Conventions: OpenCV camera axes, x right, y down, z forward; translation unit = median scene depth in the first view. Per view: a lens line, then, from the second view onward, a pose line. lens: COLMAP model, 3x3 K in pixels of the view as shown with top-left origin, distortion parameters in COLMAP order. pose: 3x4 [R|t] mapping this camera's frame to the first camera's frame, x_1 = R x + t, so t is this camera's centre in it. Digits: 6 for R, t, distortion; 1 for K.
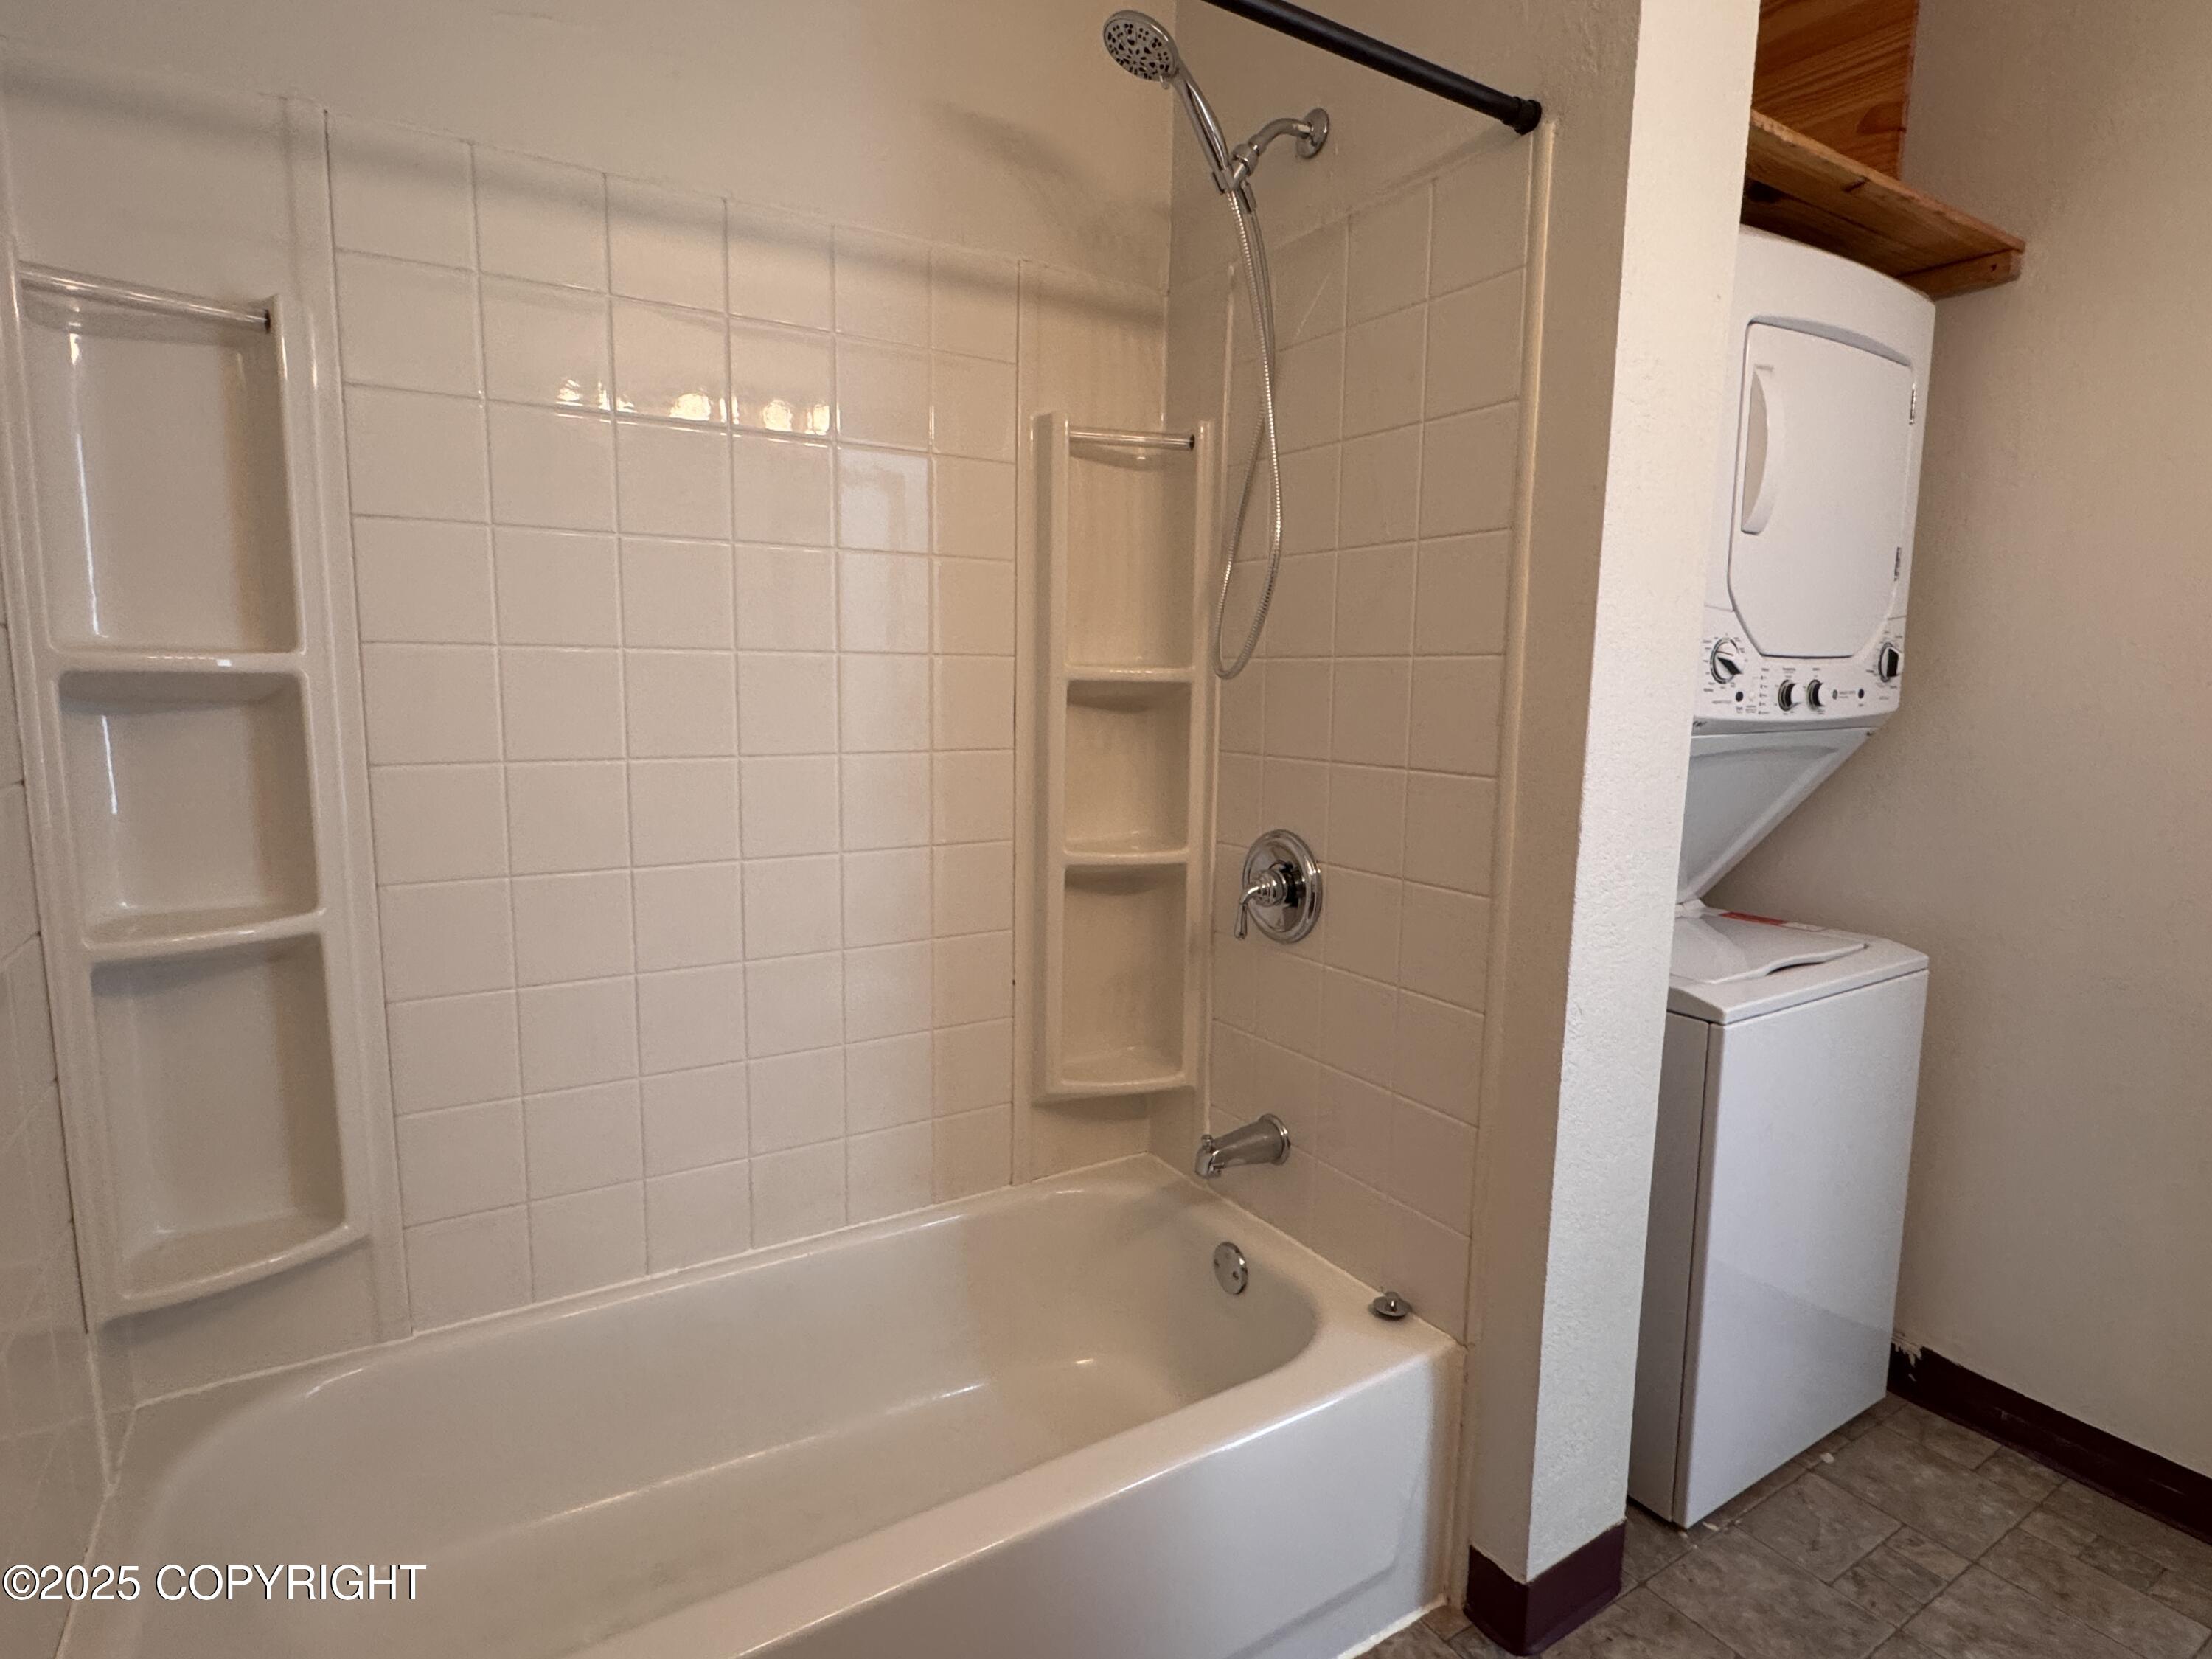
lens RADIAL K [[1159.0, 0, 1100.2], [0, 1159.0, 834.8], [0, 0, 1]] dist [-0.002910, -0.000675]
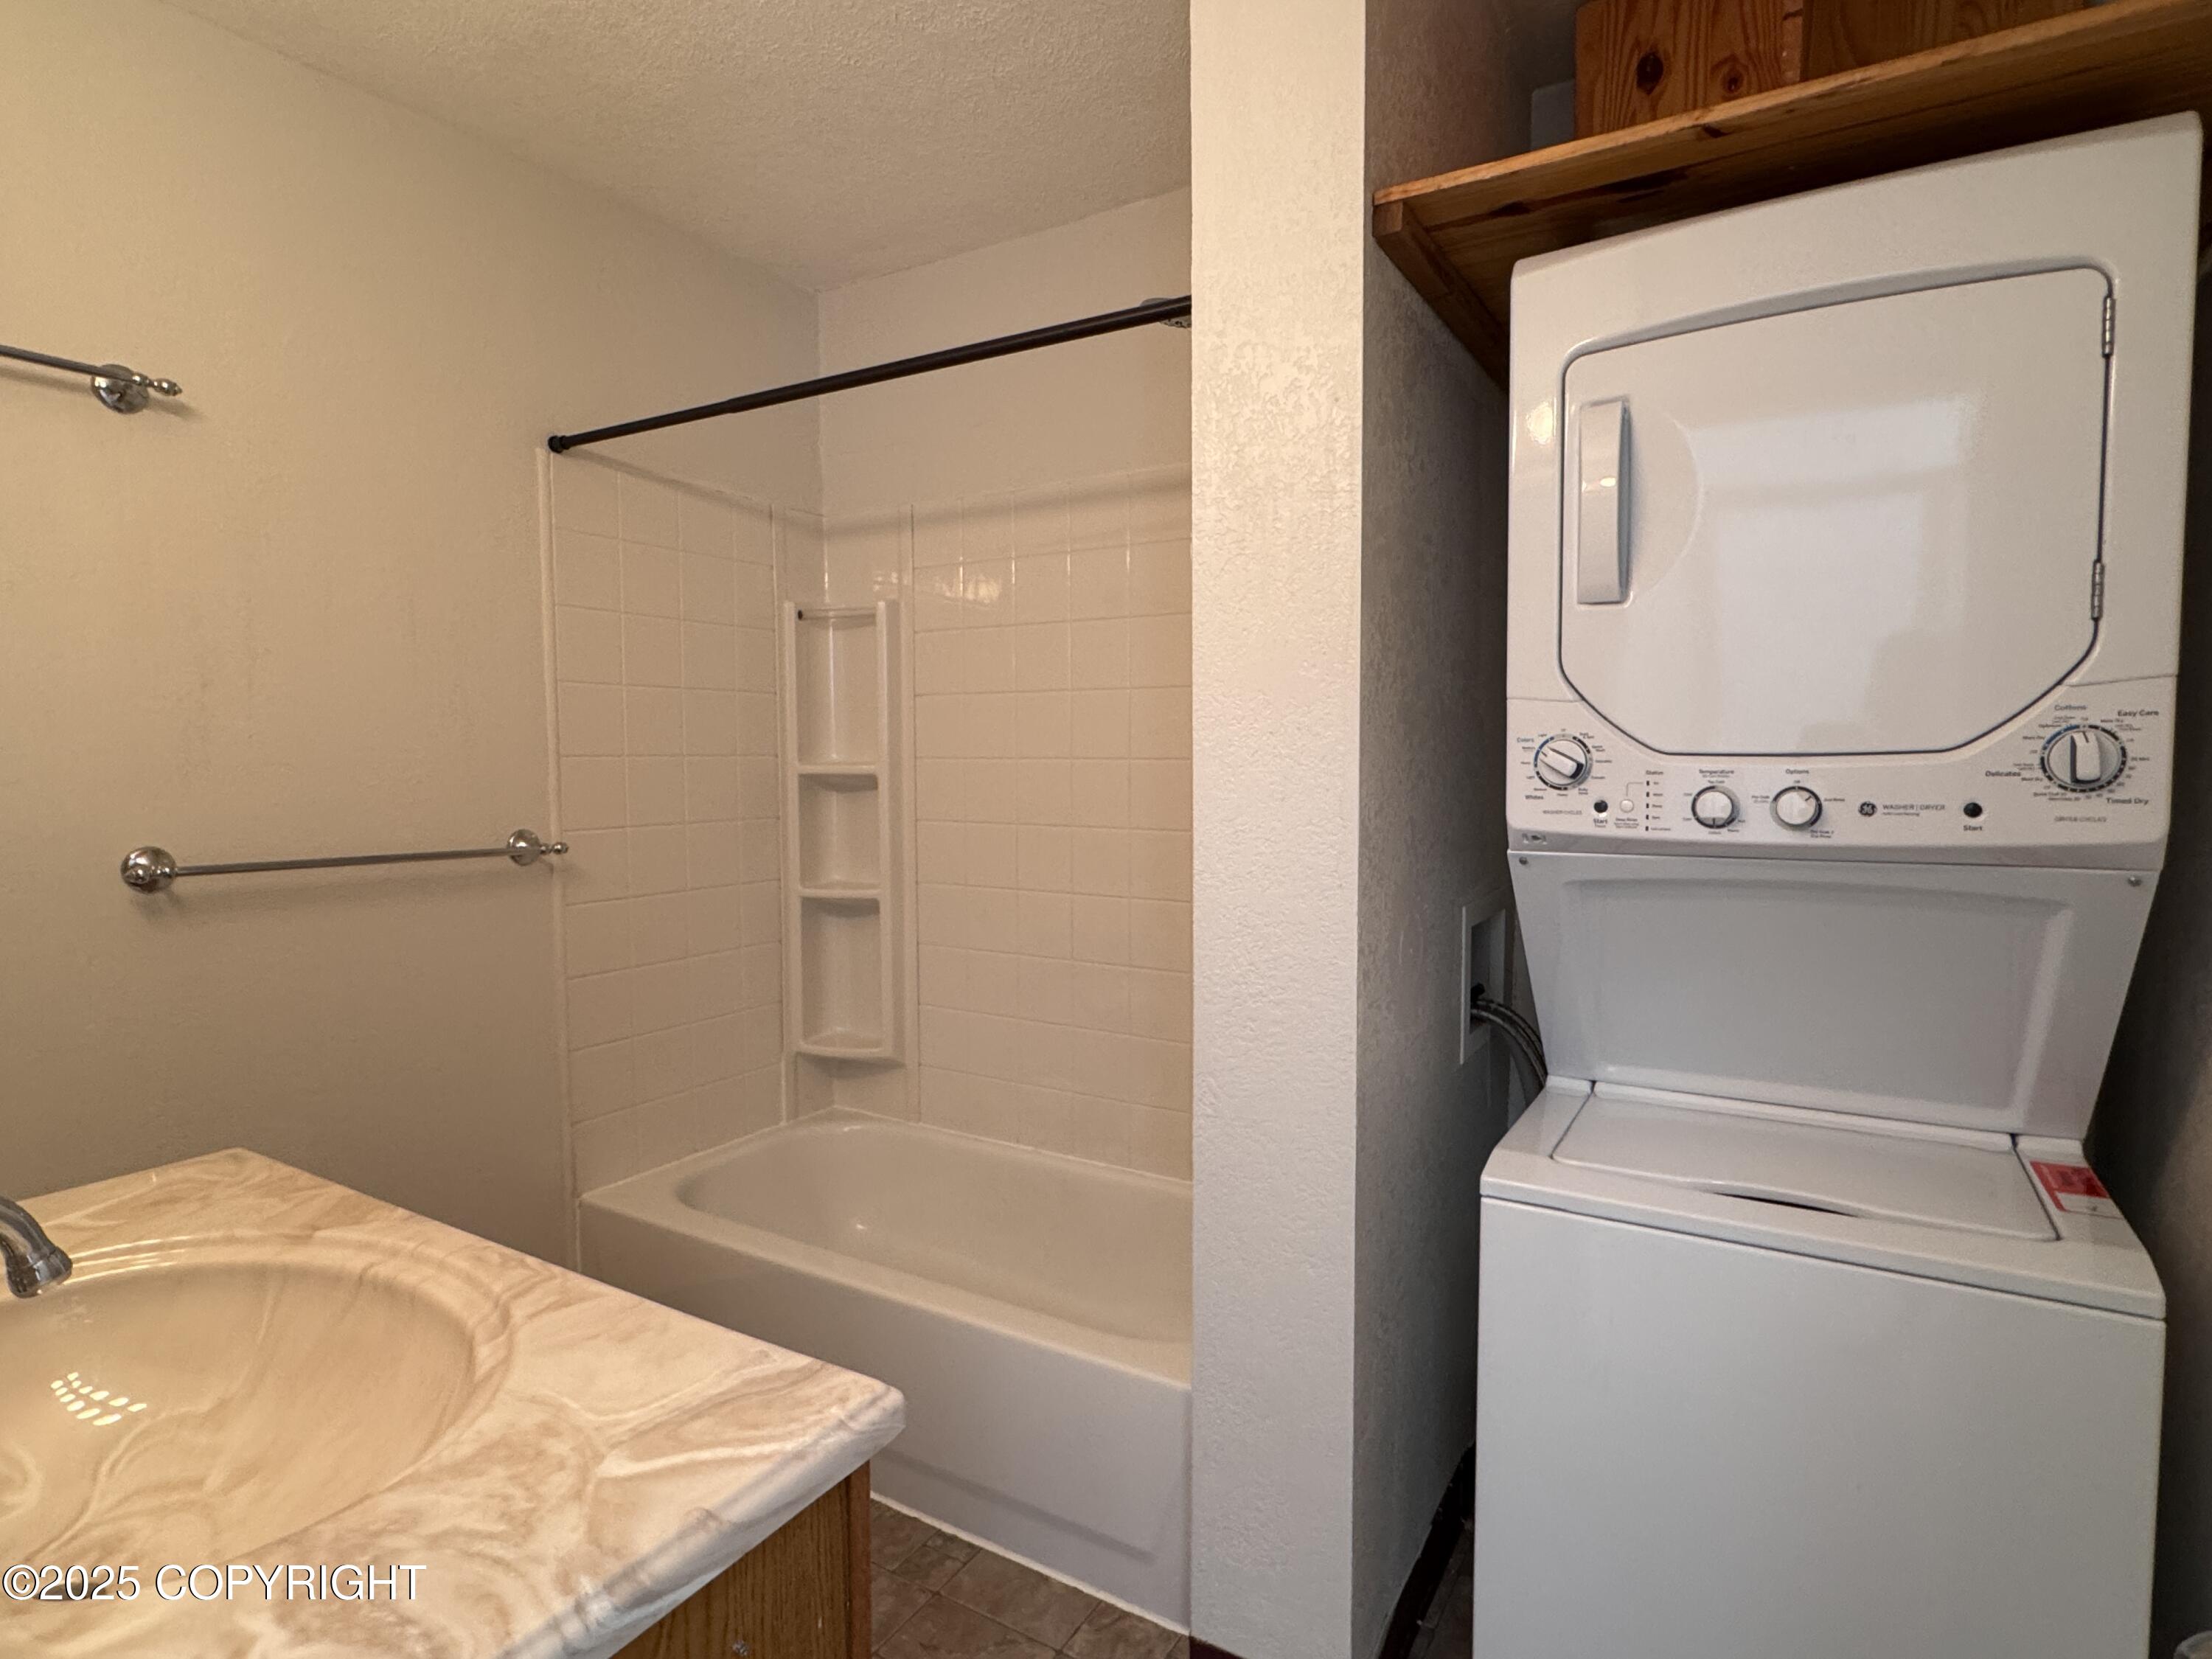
lens RADIAL K [[1159.0, 0, 1100.2], [0, 1159.0, 834.8], [0, 0, 1]] dist [-0.002910, -0.000675]
pose [[0.449034, 0.051526, -0.892028, 1.106467], [-0.114670, 0.993404, -0.000341, -0.060337], [0.886126, 0.102442, 0.451981, 0.337895]]
